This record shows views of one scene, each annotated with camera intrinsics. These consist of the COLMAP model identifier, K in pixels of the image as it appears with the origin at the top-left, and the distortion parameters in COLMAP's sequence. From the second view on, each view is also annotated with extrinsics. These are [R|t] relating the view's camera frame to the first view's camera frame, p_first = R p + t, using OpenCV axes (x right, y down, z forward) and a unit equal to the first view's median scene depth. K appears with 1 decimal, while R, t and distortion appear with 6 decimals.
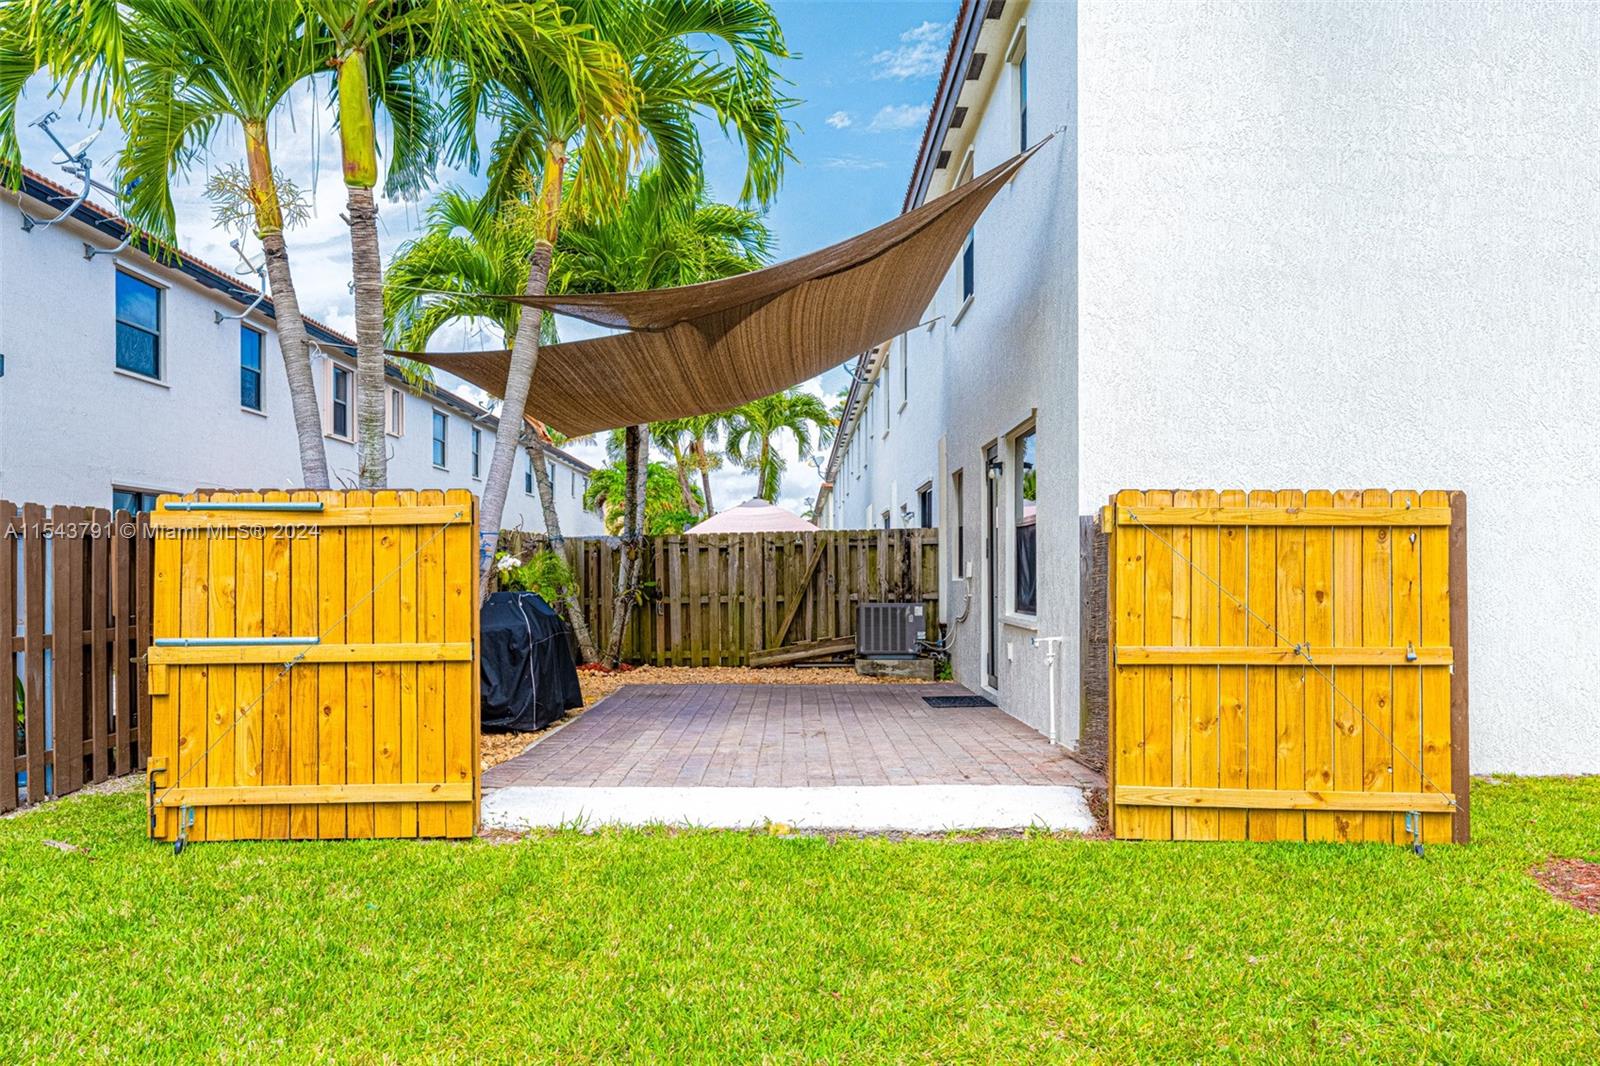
lens RADIAL K [[1170.9, 0, 774.2], [0, 1170.9, 580.1], [0, 0, 1]] dist [0.000945, 0.001901]
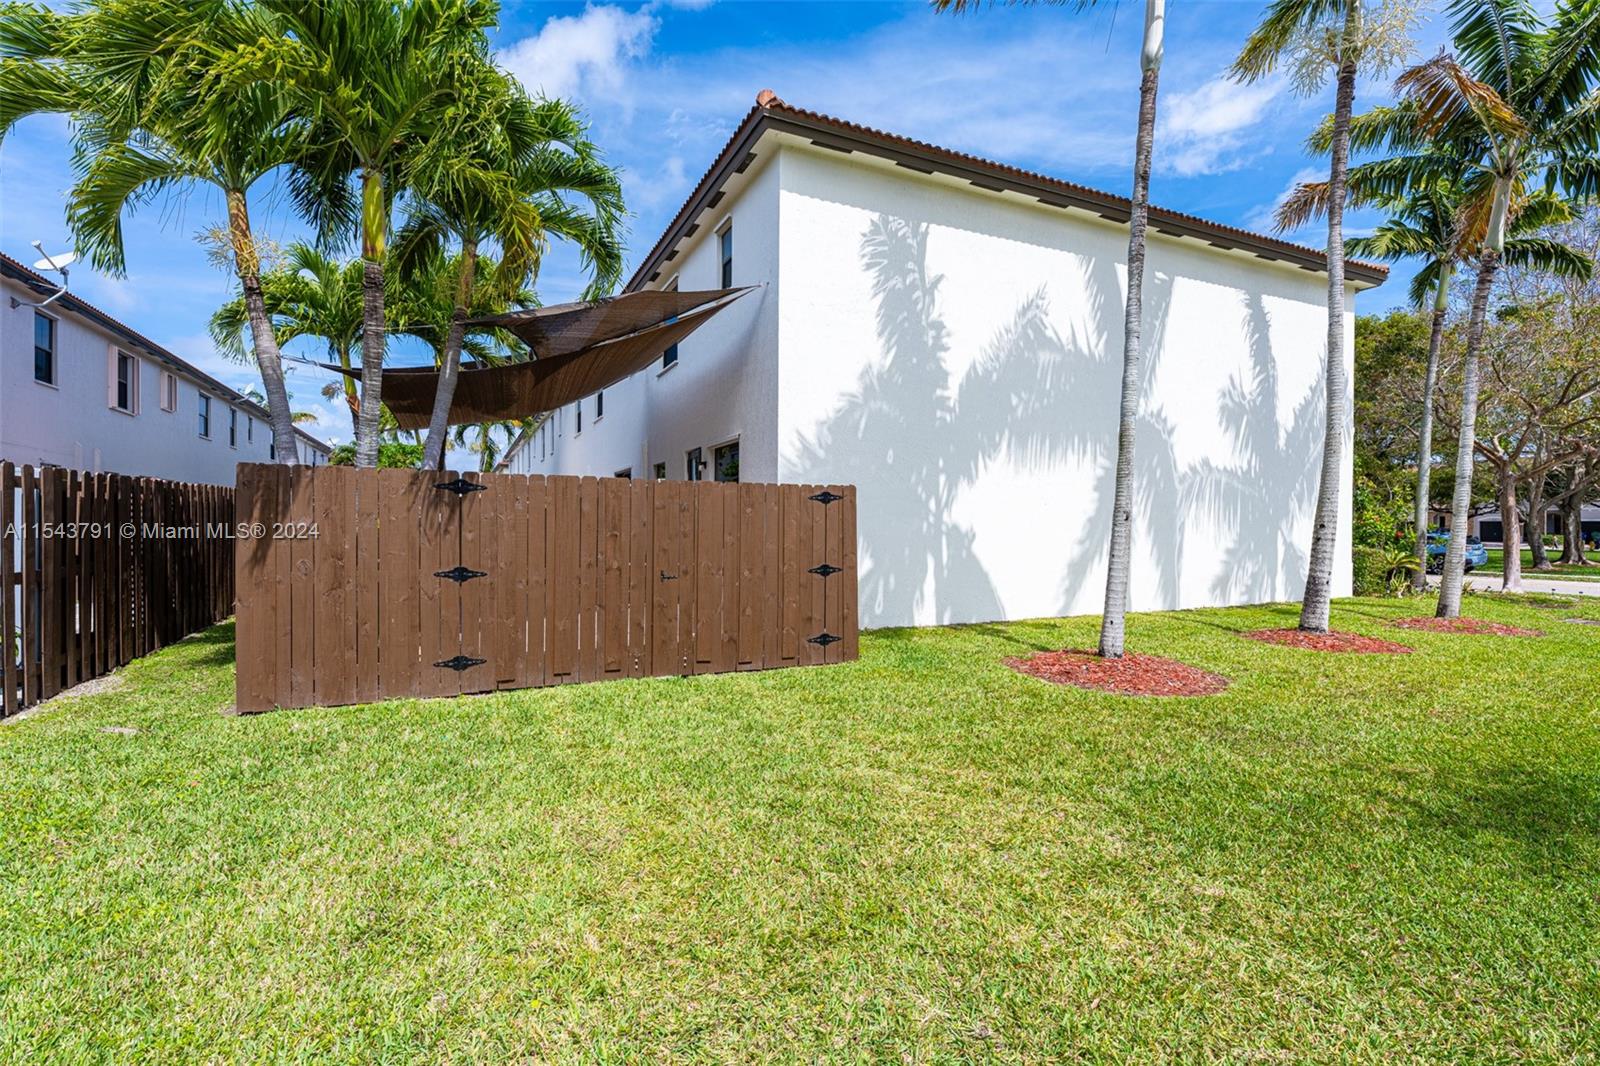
lens RADIAL K [[734.6, 0, 800.0], [0, 734.6, 533.0], [0, 0, 1]] dist [0.000024, 0.000166]
pose [[0.896653, 0.002960, 0.442725, -0.285166], [-0.006520, 0.999957, 0.006519, -0.004517], [-0.442687, -0.008732, 0.896634, -0.073343]]
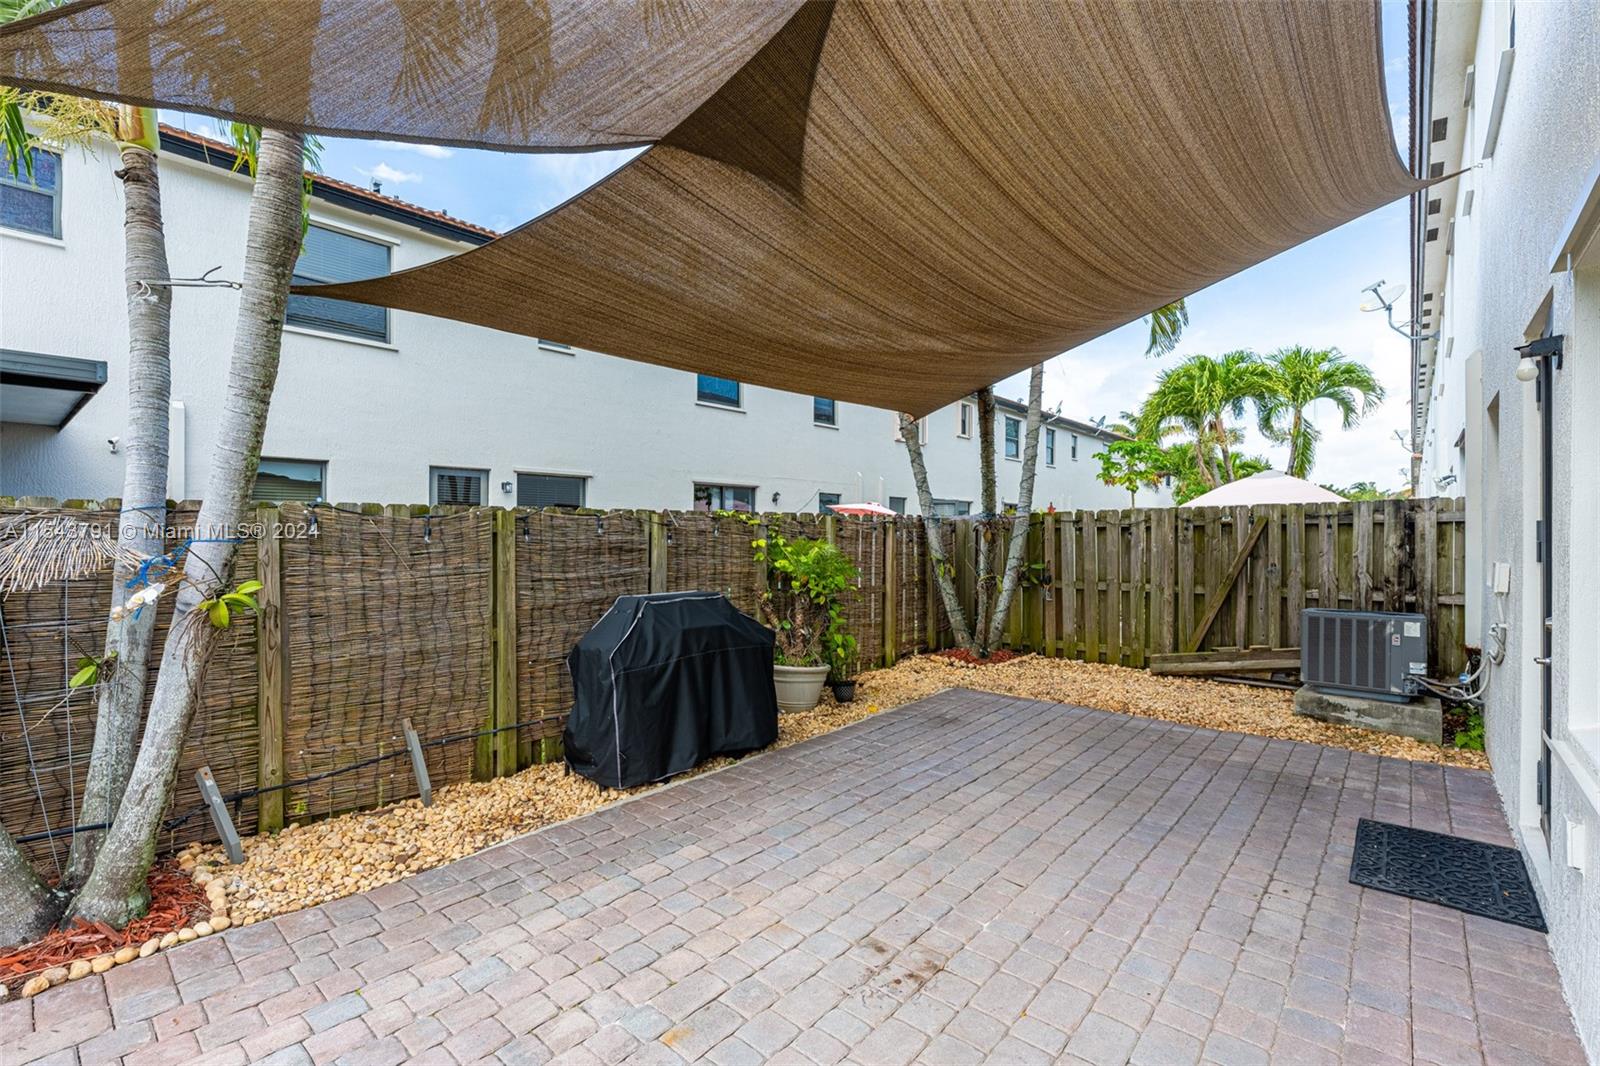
lens RADIAL K [[700.7, 0, 803.4], [0, 700.7, 531.2], [0, 0, 1]] dist [-0.000506, -0.000145]
pose [[0.765276, 0.005294, -0.643680, 0.266136], [-0.006638, 0.999978, 0.000332, -0.057537], [0.643668, 0.004019, 0.765294, 1.146550]]
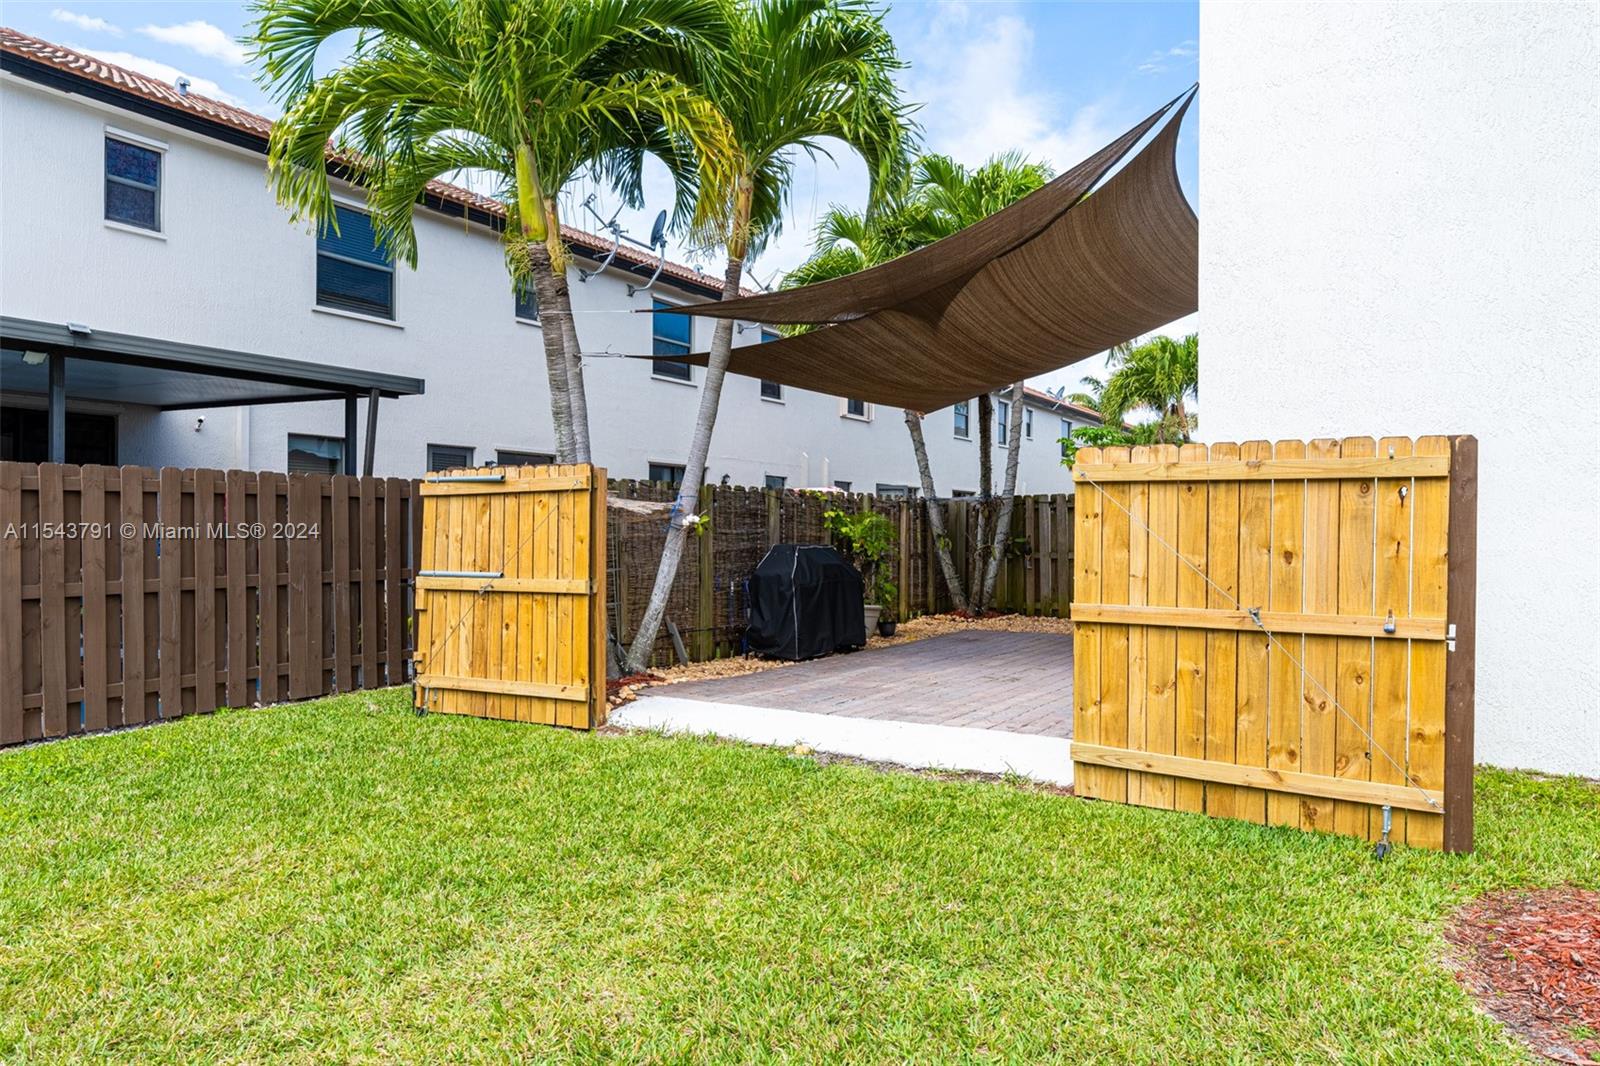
lens RADIAL K [[1067.2, 0, 800.0], [0, 1067.2, 533.0], [0, 0, 1]] dist [-0.001094, 0.000429]
pose [[0.863047, 0.007682, -0.505065, 0.546209], [-0.009627, 0.999953, -0.001241, -0.000206], [0.505032, 0.005933, 0.863080, 0.091003]]
